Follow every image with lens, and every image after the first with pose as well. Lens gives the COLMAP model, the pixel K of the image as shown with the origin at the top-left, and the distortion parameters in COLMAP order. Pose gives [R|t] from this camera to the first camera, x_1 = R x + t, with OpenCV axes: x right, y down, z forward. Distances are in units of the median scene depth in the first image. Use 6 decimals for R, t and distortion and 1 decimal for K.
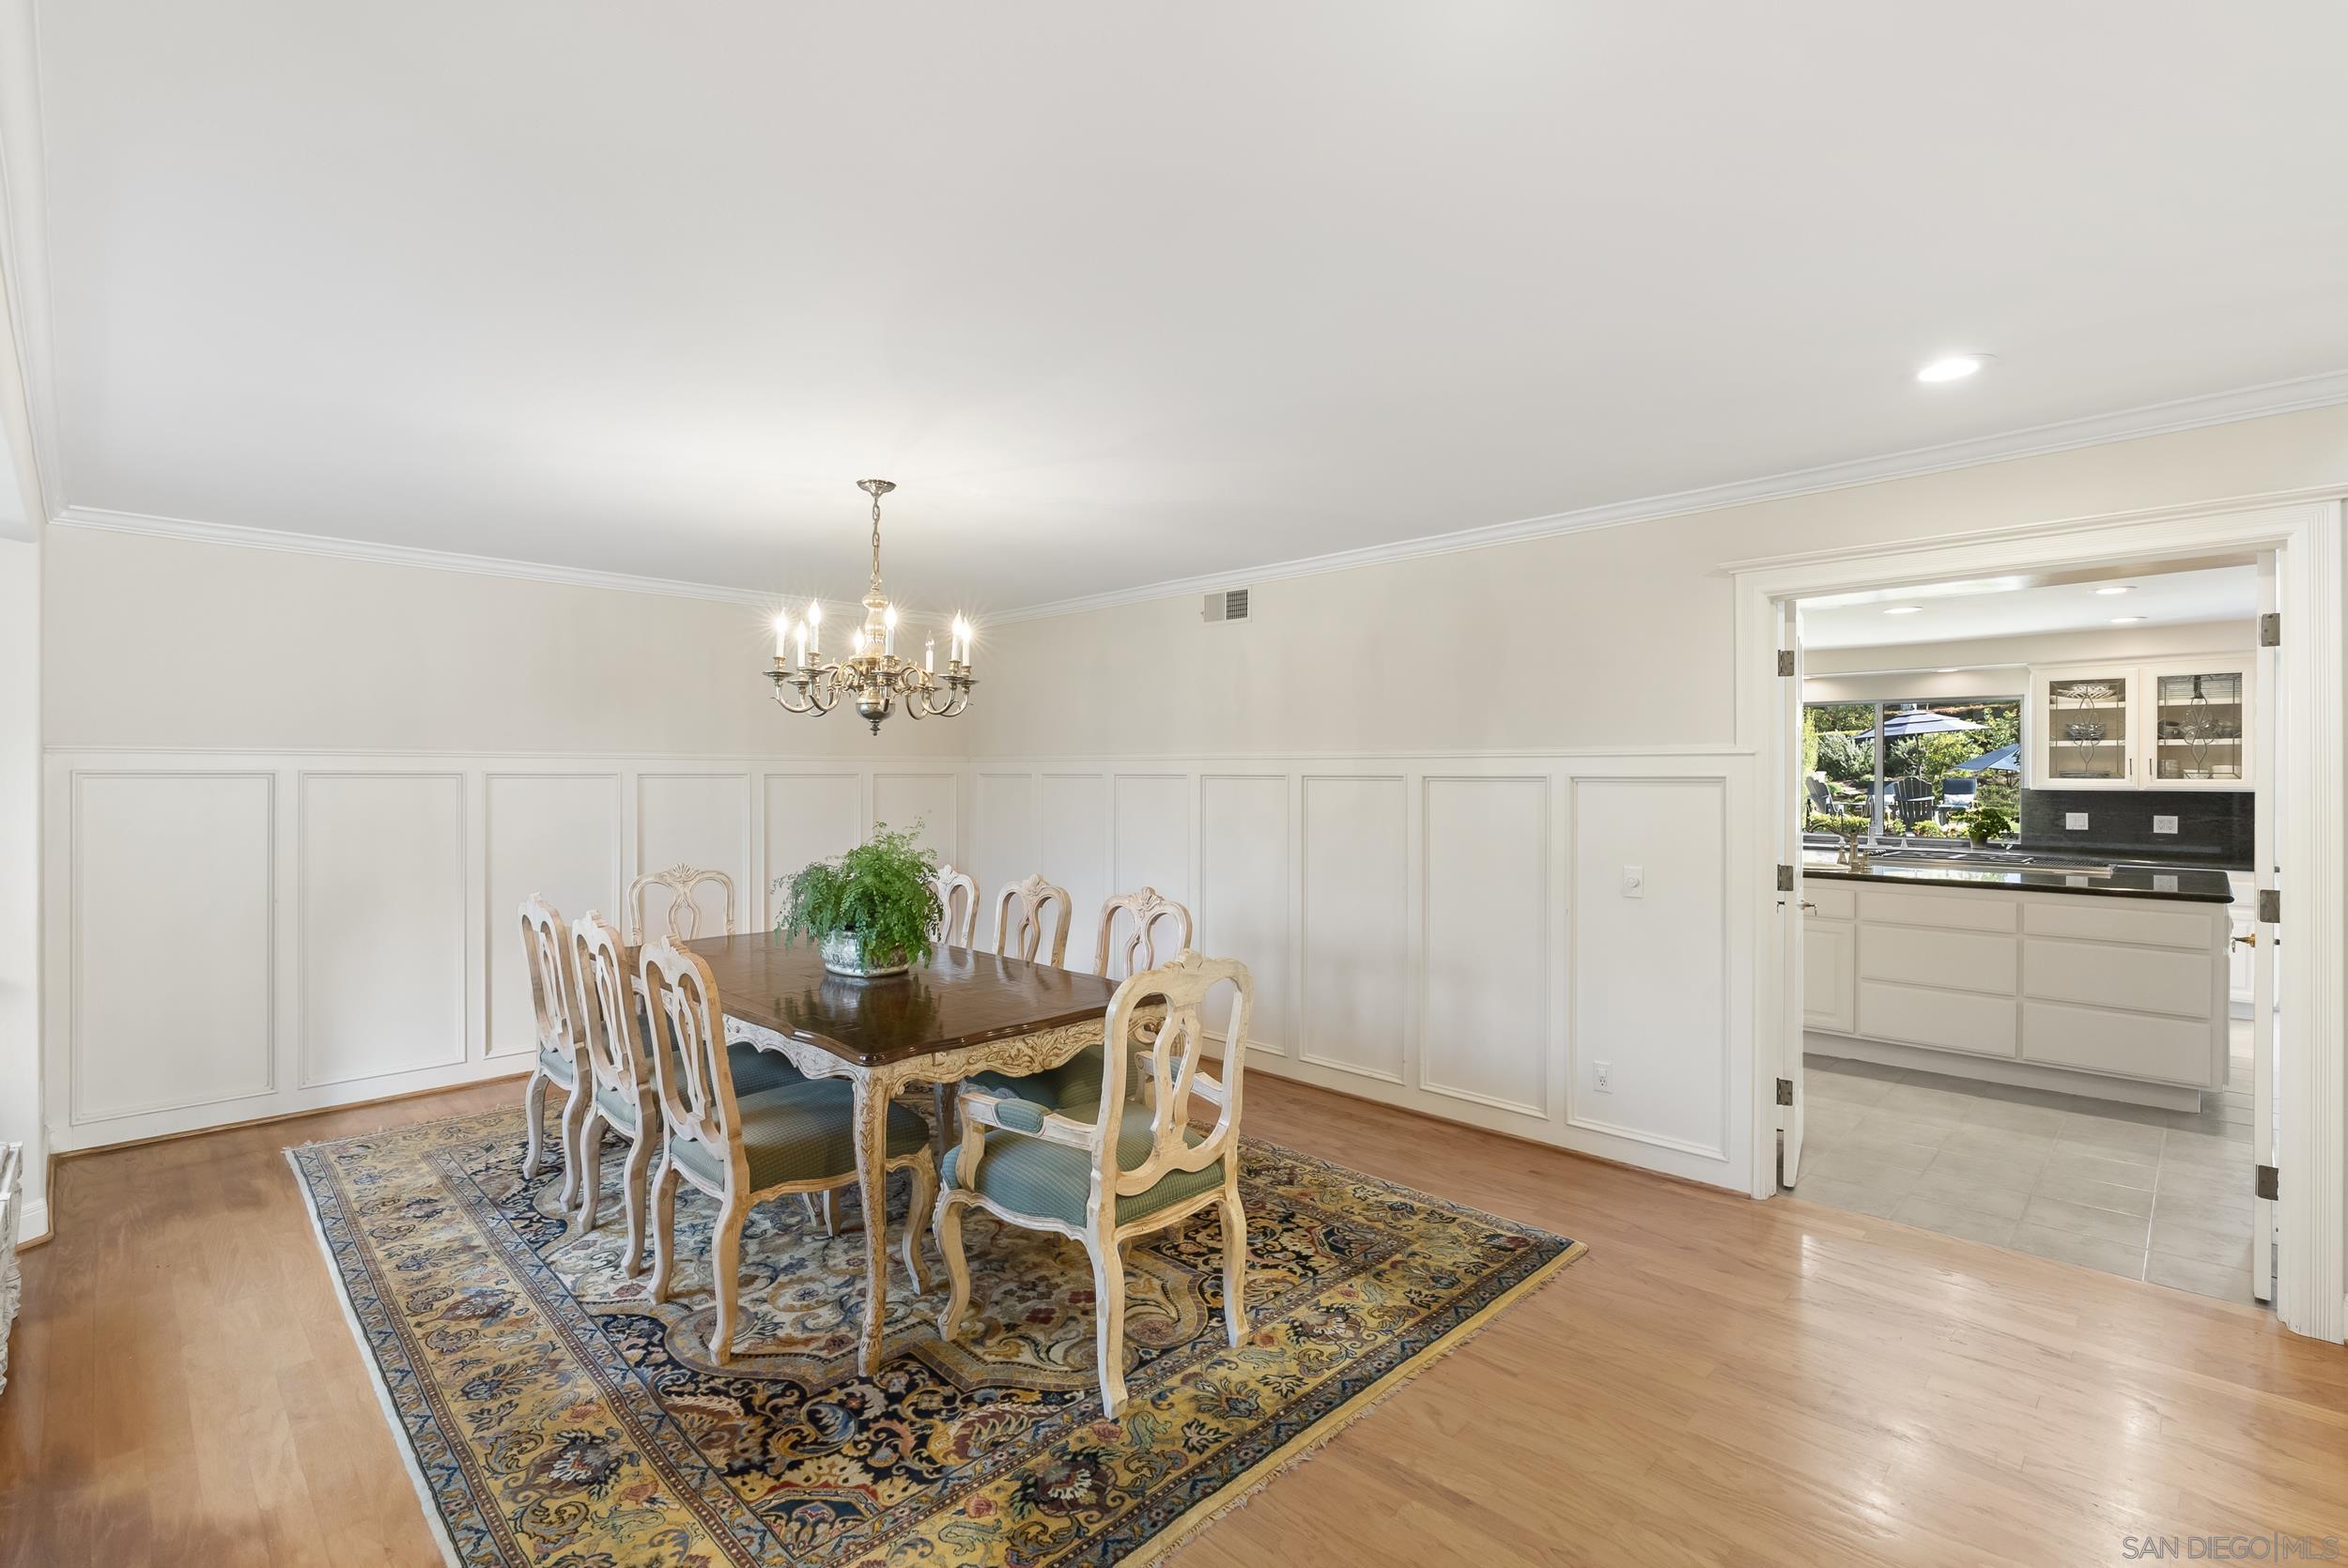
lens RADIAL K [[1068.5, 0, 1178.9], [0, 1068.5, 787.6], [0, 0, 1]] dist [-0.001020, 0.000165]
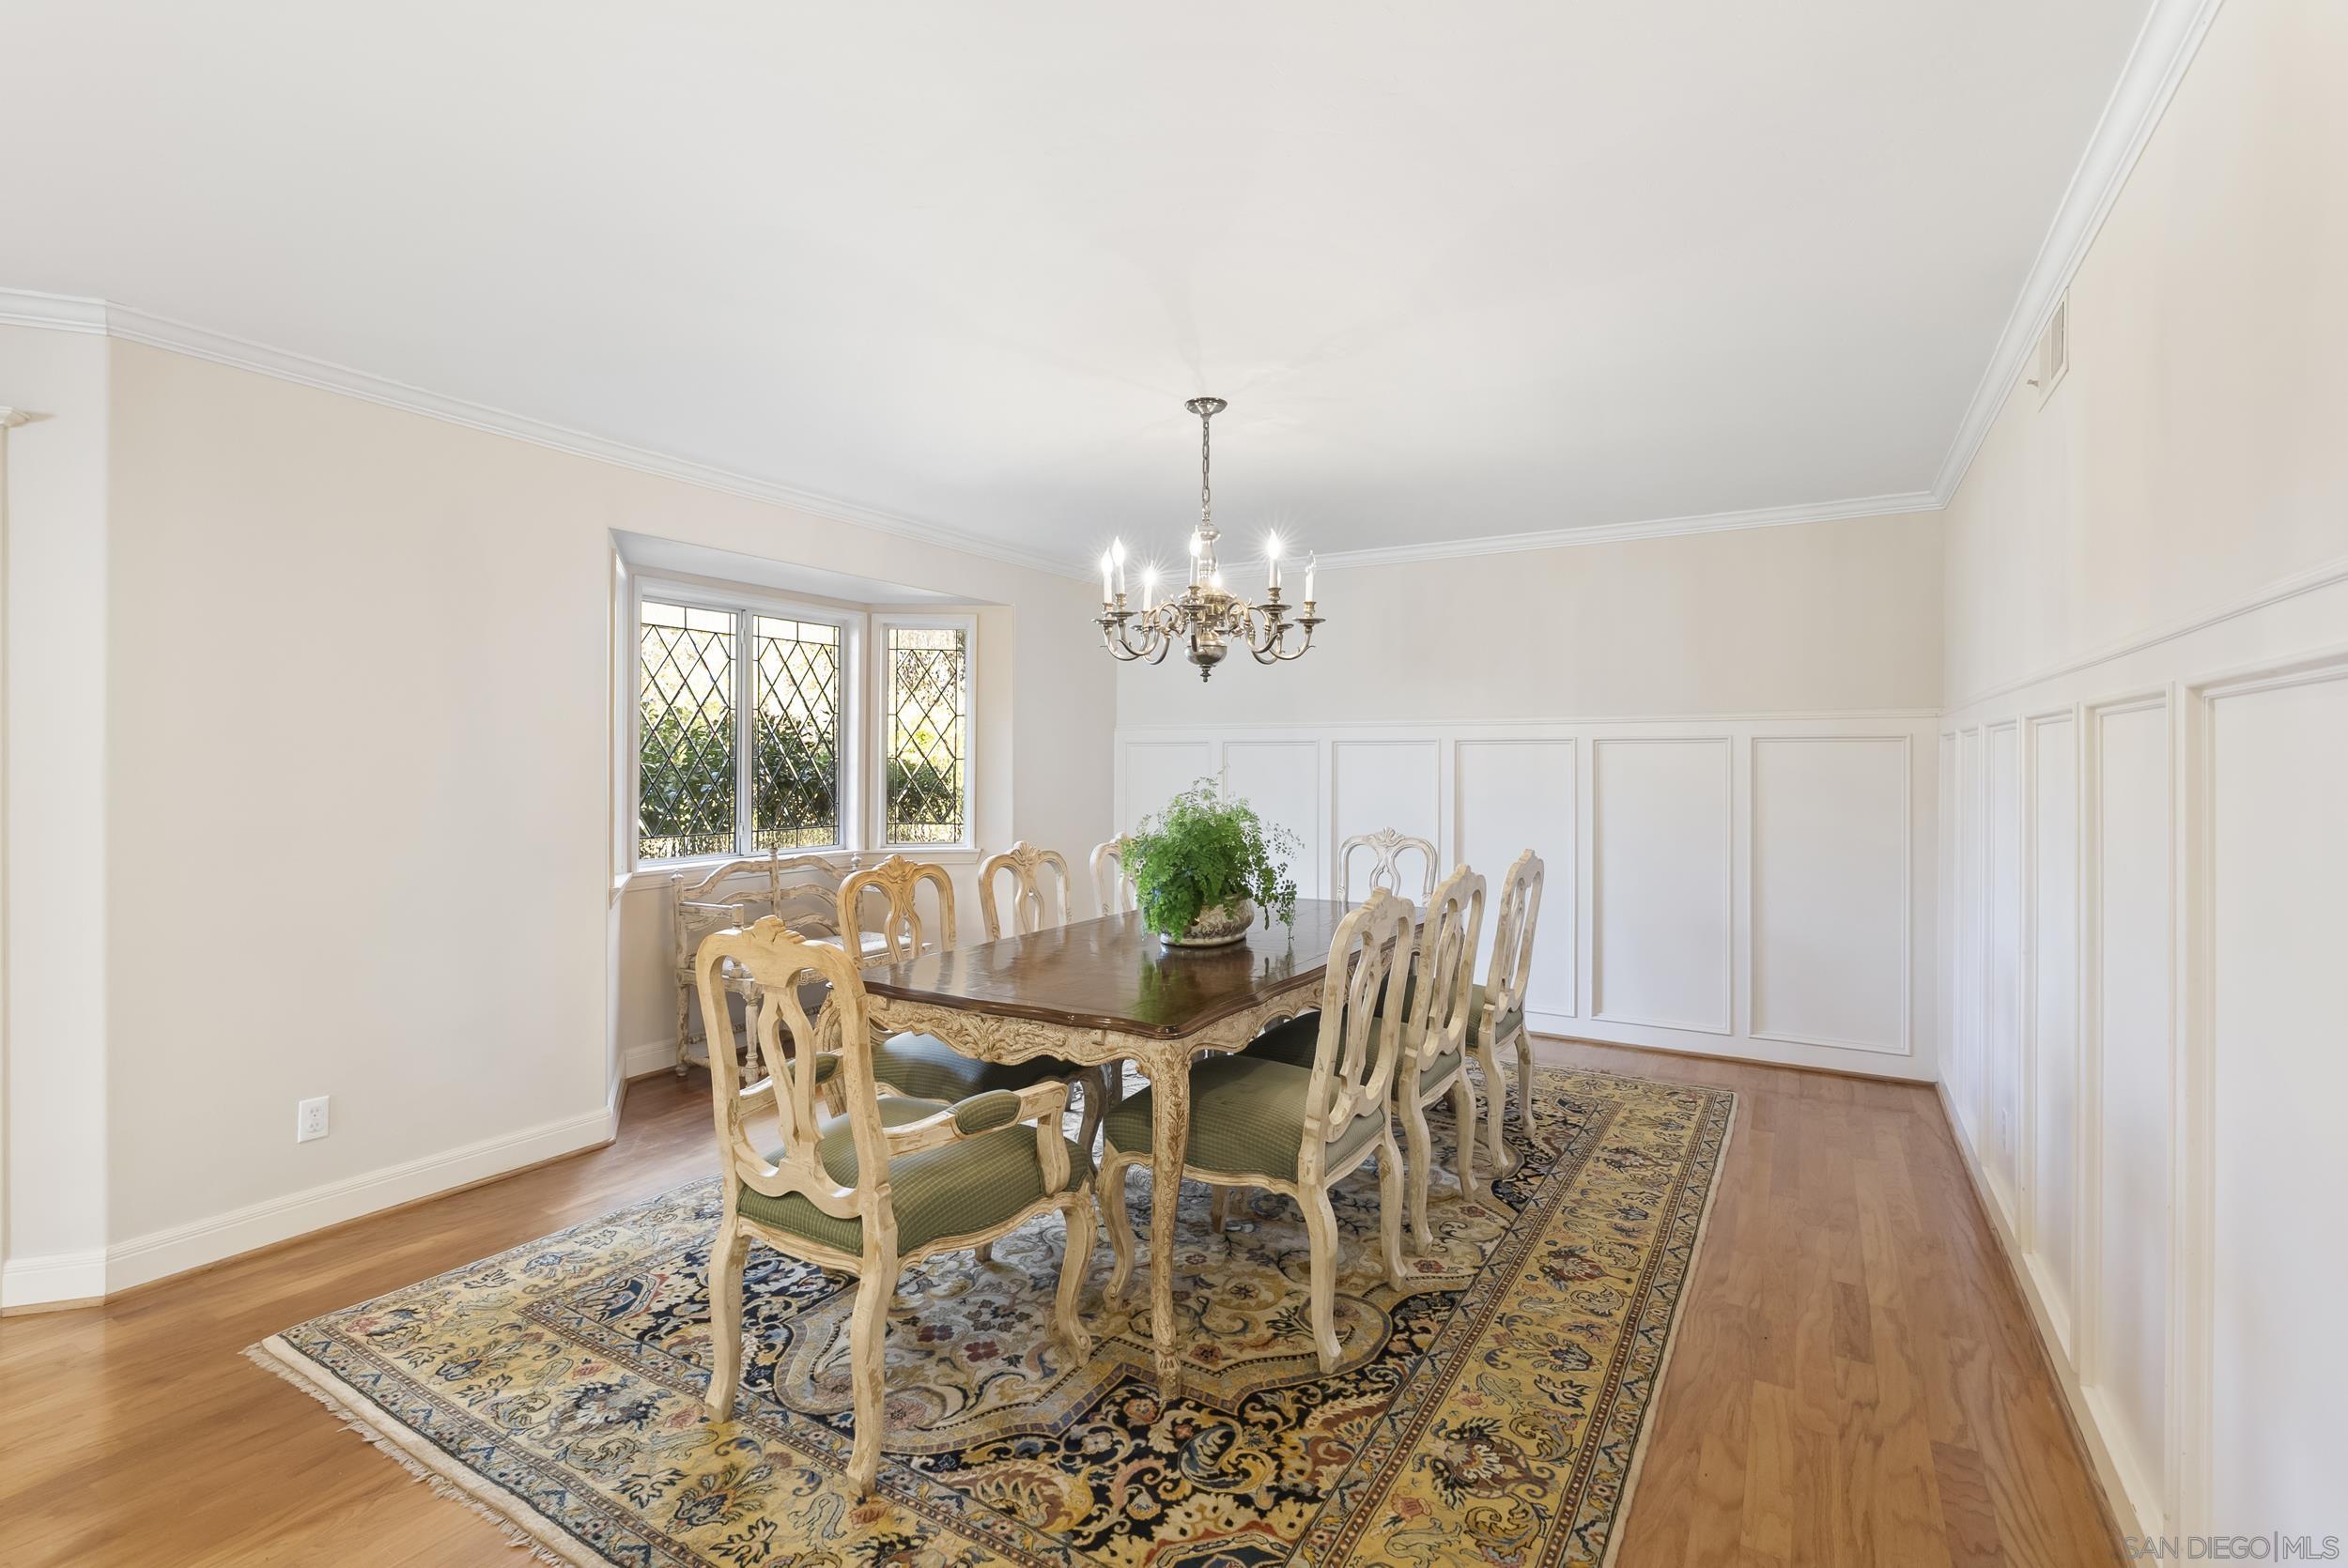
lens RADIAL K [[1073.7, 0, 1170.7], [0, 1073.7, 745.0], [0, 0, 1]] dist [-0.000156, 0.000236]
pose [[0.221738, -0.014120, -0.975004, 0.708444], [-0.003008, 0.999880, -0.015164, 0.022547], [0.975102, 0.006295, 0.221669, 0.899338]]
